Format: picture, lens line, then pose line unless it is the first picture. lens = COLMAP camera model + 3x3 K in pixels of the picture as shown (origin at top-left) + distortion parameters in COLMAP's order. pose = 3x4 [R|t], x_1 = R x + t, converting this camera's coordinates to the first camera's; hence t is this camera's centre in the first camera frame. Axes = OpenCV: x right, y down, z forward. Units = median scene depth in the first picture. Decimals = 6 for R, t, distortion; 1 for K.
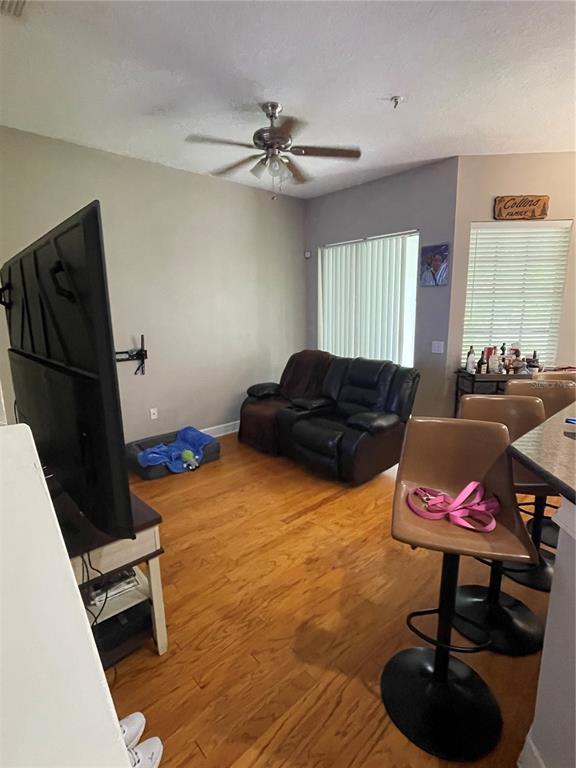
lens RADIAL K [[384.4, 0, 289.0], [0, 384.4, 385.4], [0, 0, 1]] dist [0.003734, 0.000018]
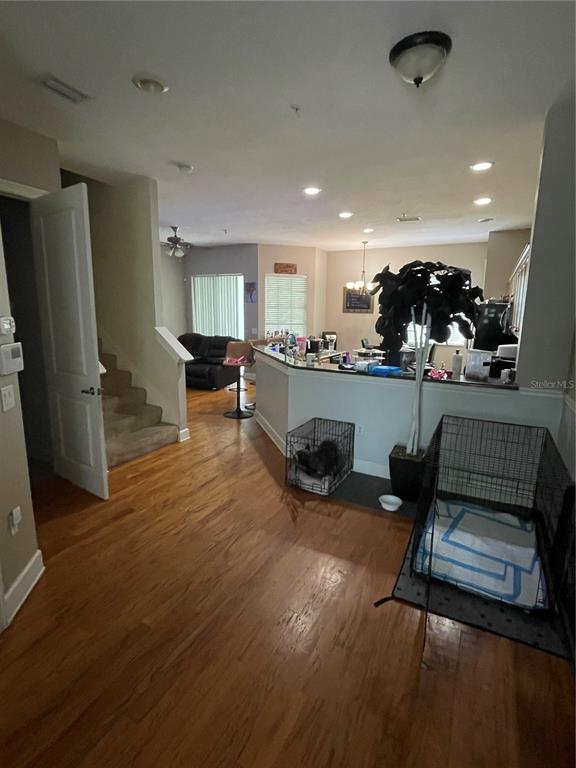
lens RADIAL K [[384.4, 0, 287.1], [0, 384.4, 381.7], [0, 0, 1]] dist [0.003734, 0.000018]
pose [[0.938423, -0.036430, 0.343561, -0.172996], [0.037509, 0.999290, 0.003509, 0.177522], [-0.343445, 0.009594, 0.939124, -1.030443]]
